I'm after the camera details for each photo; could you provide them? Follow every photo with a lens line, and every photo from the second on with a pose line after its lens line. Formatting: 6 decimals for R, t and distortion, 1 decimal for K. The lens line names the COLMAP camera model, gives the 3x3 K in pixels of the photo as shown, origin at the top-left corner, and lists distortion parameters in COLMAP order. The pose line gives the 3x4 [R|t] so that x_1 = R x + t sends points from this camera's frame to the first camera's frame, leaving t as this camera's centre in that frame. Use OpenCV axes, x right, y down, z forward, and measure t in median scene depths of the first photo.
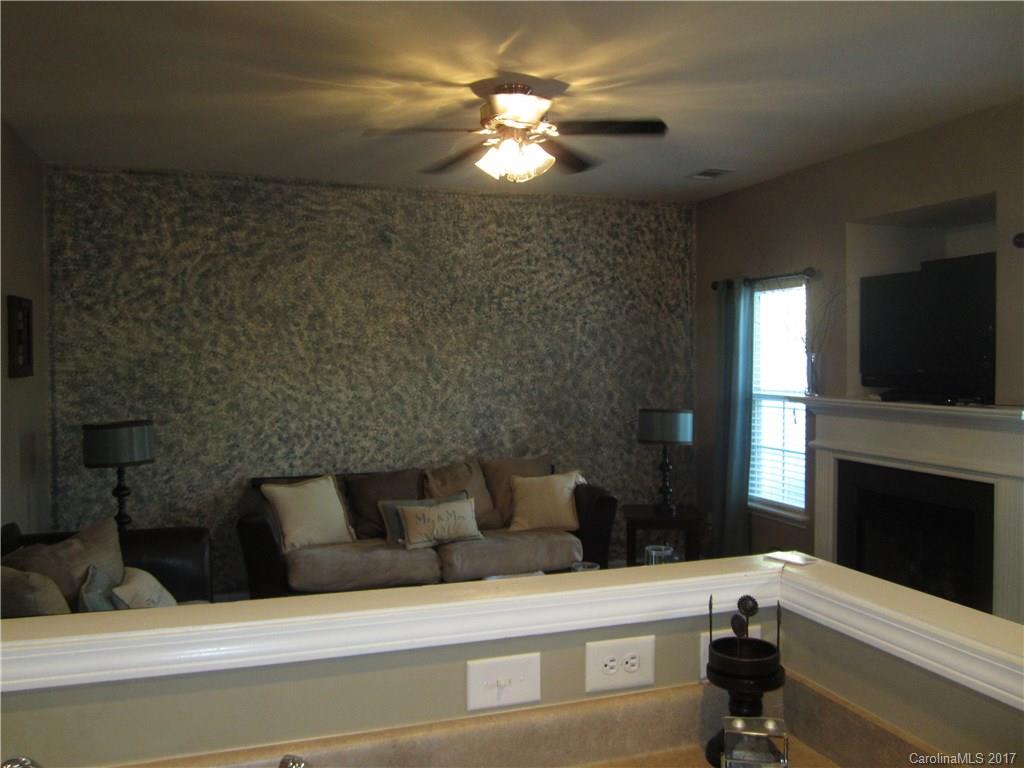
lens RADIAL K [[838.7, 0, 512.1], [0, 838.7, 383.2], [0, 0, 1]] dist [-0.053532, 0.013636]
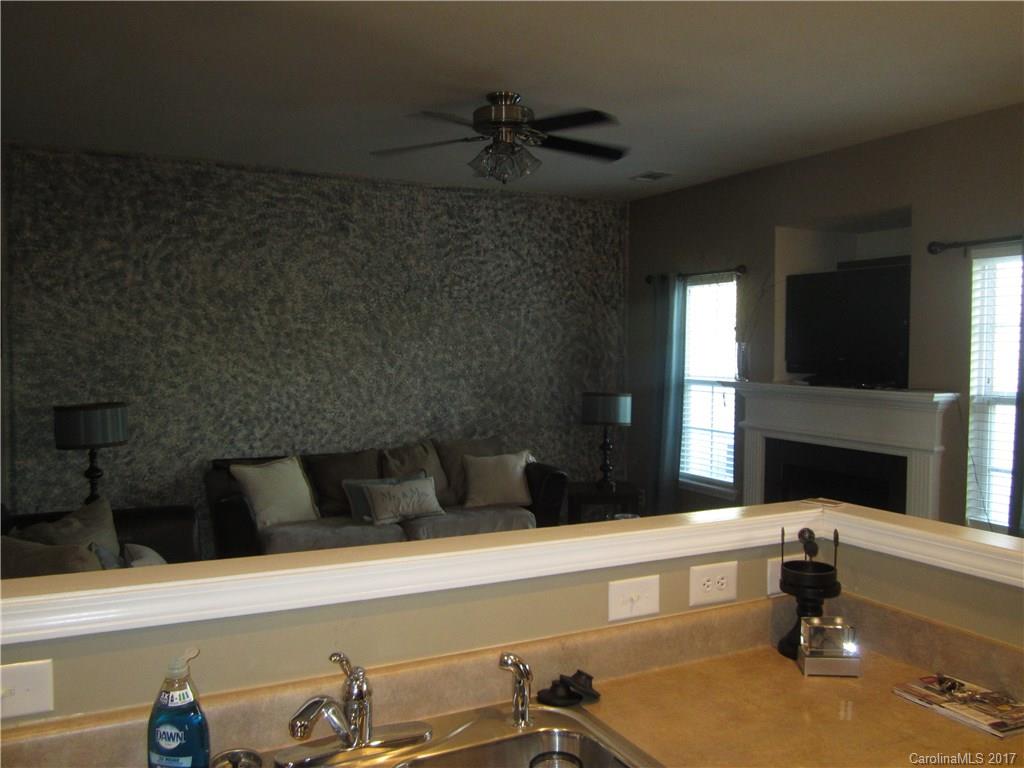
lens RADIAL K [[838.7, 0, 515.1], [0, 838.7, 384.7], [0, 0, 1]] dist [-0.053532, 0.013636]
pose [[0.989941, 0.003531, 0.141437, -0.091063], [-0.005970, 0.999841, 0.016828, 0.003072], [-0.141355, -0.017503, 0.989804, -0.056161]]
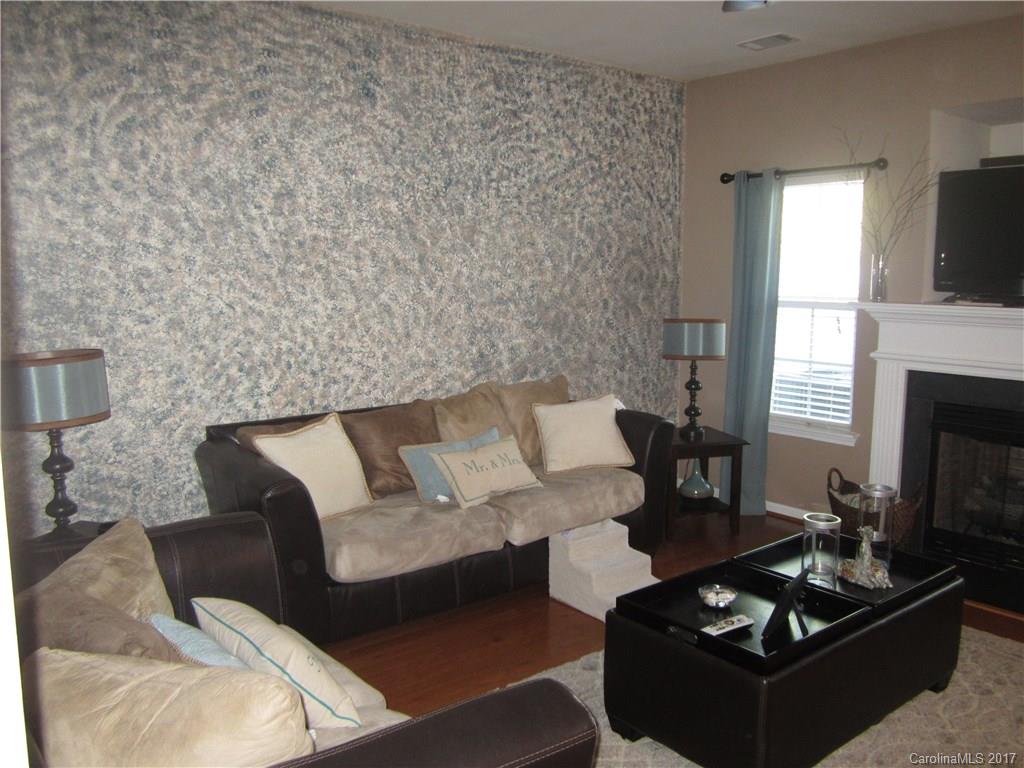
lens RADIAL K [[838.7, 0, 517.7], [0, 838.7, 384.6], [0, 0, 1]] dist [-0.053532, 0.013636]
pose [[0.941164, -0.041398, 0.335404, -0.298578], [0.005452, 0.994200, 0.107412, 0.004854], [-0.337905, -0.099264, 0.935931, 0.258194]]
